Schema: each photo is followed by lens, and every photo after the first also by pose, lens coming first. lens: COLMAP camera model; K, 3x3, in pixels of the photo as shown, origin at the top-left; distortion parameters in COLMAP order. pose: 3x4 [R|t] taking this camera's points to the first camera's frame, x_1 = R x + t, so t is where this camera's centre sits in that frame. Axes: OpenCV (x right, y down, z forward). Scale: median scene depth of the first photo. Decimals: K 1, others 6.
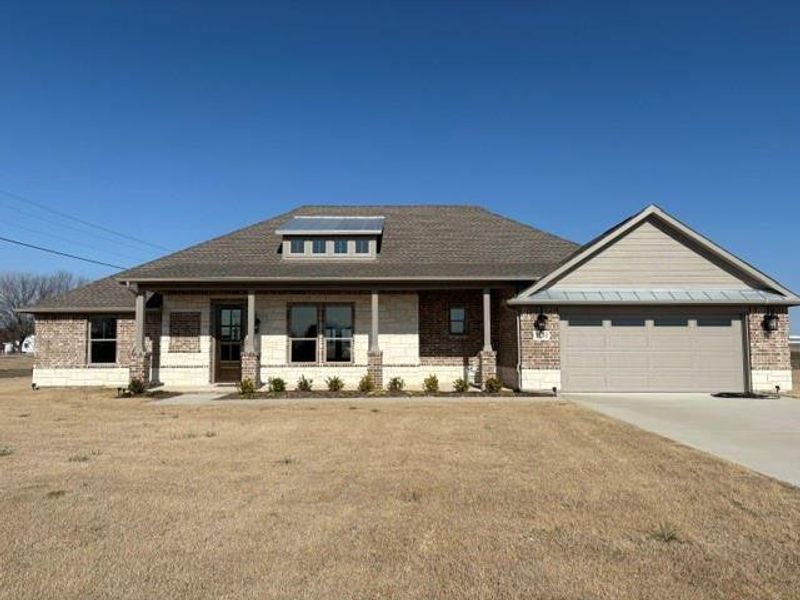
lens RADIAL K [[600.8, 0, 404.4], [0, 600.8, 303.8], [0, 0, 1]] dist [0.070971, -0.100074]
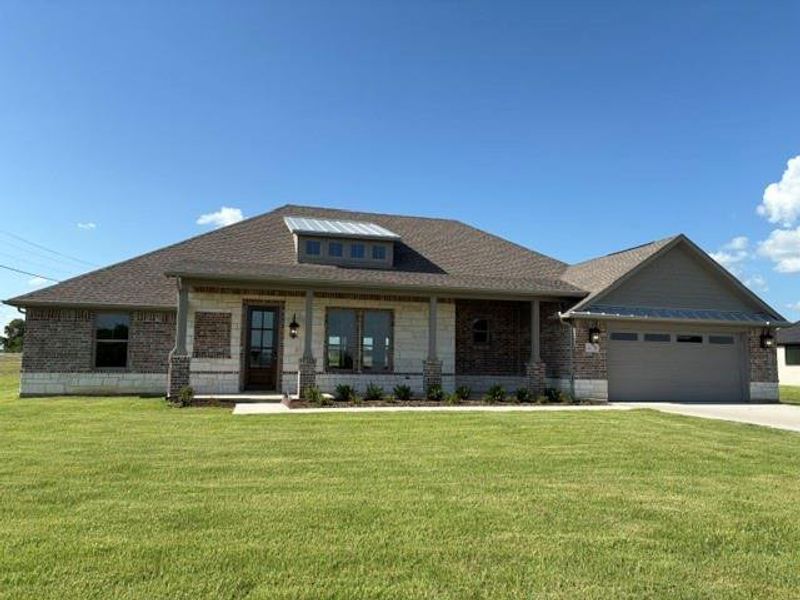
lens RADIAL K [[600.8, 0, 404.4], [0, 600.8, 303.8], [0, 0, 1]] dist [0.070971, -0.100074]
pose [[0.962233, 0.043257, 0.268769, -0.332937], [-0.039445, 0.999030, -0.019572, 0.007411], [-0.269355, 0.008231, 0.963006, 0.050164]]
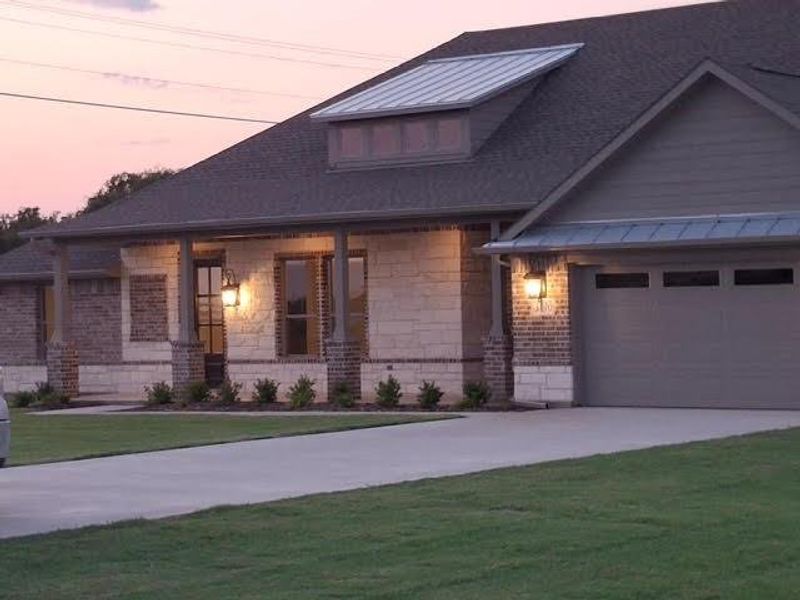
lens RADIAL K [[2101.6, 0, 400.0], [0, 2101.6, 300.0], [0, 0, 1]] dist [0.235728, -0.464871]
pose [[0.807734, -0.020992, -0.589174, 1.116042], [0.064185, 0.996557, 0.052489, -0.057251], [0.586043, -0.080213, 0.806300, -0.585422]]
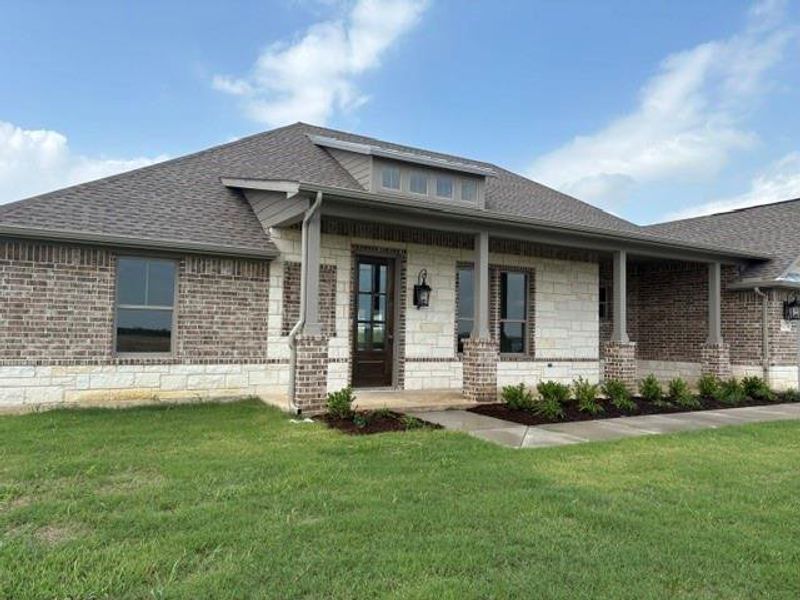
lens RADIAL K [[600.8, 0, 404.4], [0, 600.8, 303.8], [0, 0, 1]] dist [0.070971, -0.100074]
pose [[0.852126, 0.046552, 0.521262, -0.580081], [-0.061387, 0.998051, 0.011219, 0.039494], [-0.519724, -0.041559, 0.853323, 0.481381]]
